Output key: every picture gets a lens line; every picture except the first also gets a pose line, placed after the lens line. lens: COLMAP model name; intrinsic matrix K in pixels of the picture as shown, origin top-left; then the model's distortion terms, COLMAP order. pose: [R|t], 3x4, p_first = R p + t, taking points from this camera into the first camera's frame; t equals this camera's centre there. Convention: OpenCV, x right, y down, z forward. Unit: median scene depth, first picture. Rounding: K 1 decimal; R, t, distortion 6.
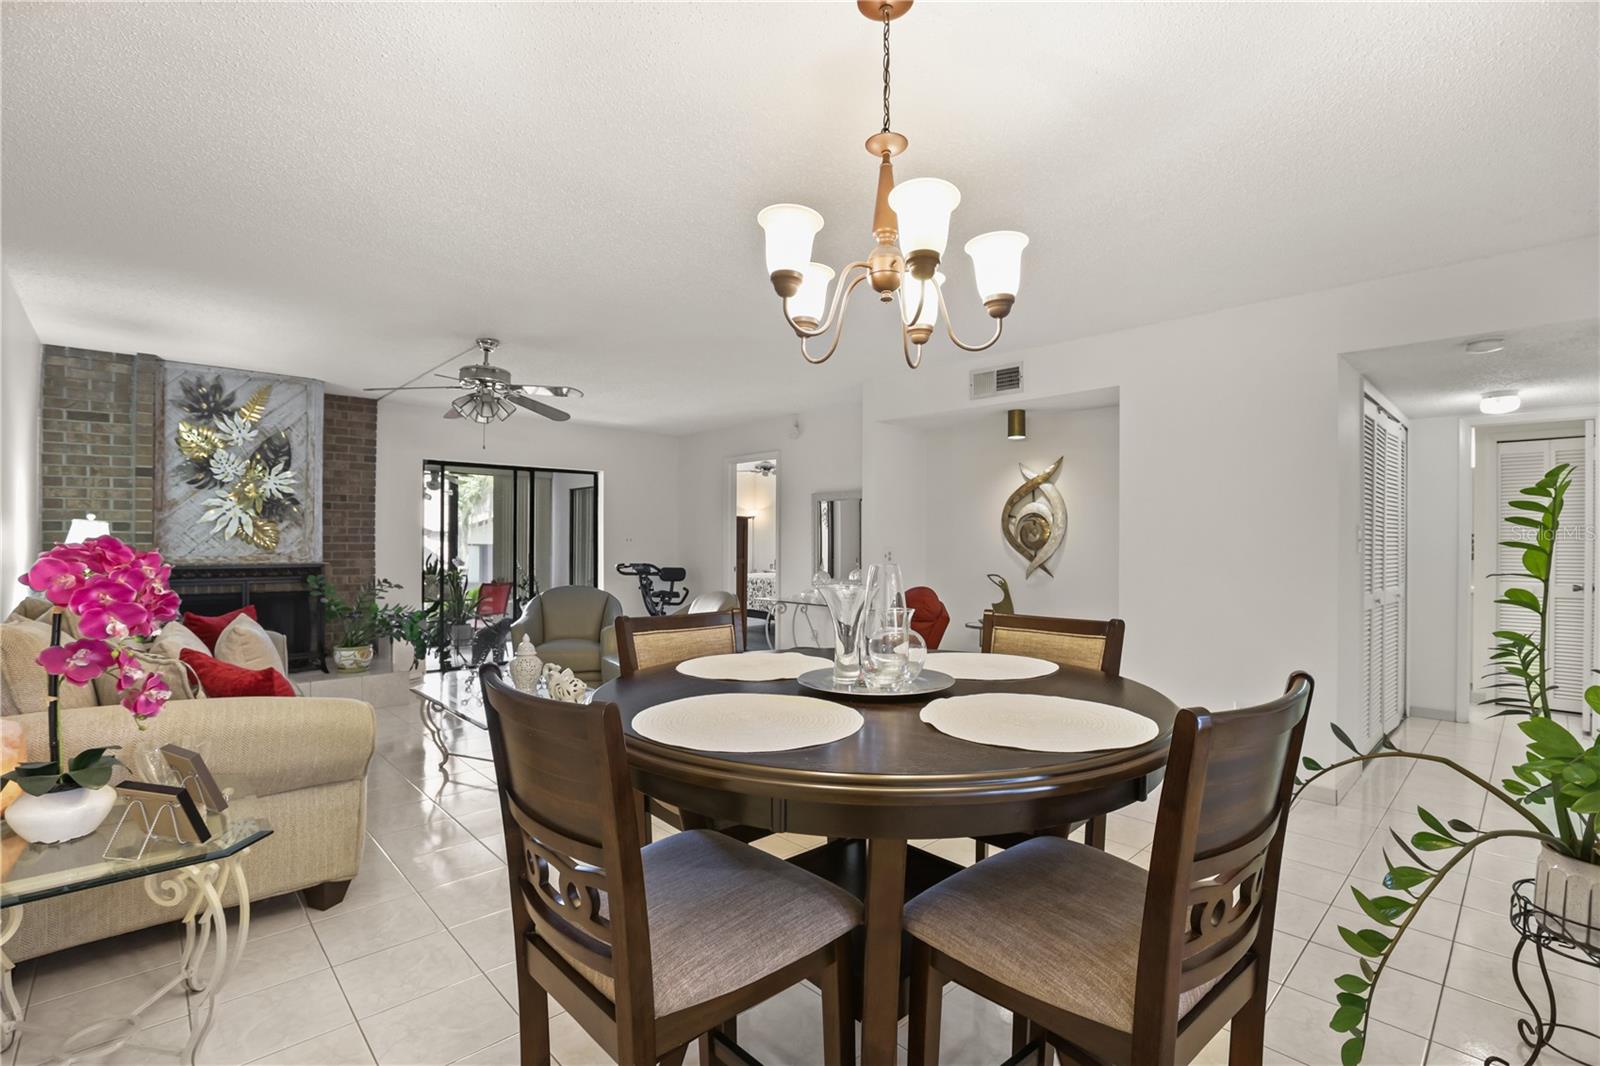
lens RADIAL K [[751.2, 0, 798.5], [0, 751.2, 525.8], [0, 0, 1]] dist [-0.004431, -0.000625]
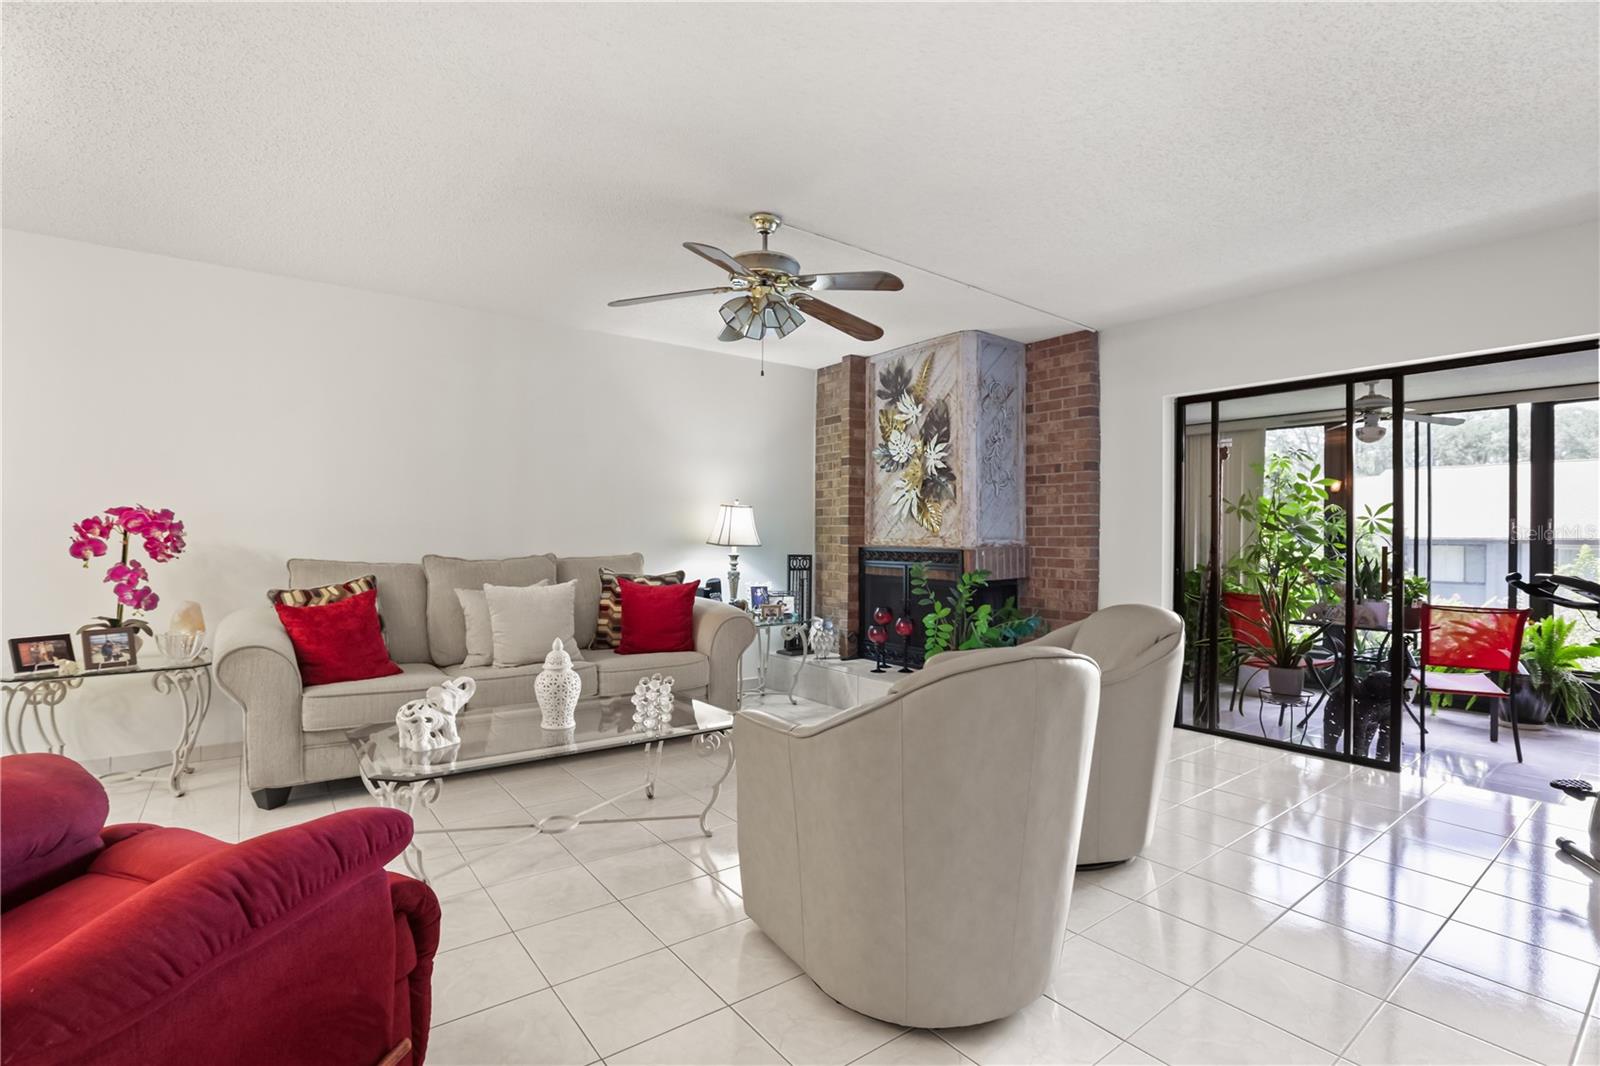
lens RADIAL K [[751.2, 0, 798.5], [0, 751.2, 525.8], [0, 0, 1]] dist [-0.004431, -0.000625]
pose [[-0.101899, -0.017332, -0.994644, 0.201780], [0.007574, 0.999806, -0.018197, 0.036498], [0.994766, -0.009388, -0.101748, 0.851546]]
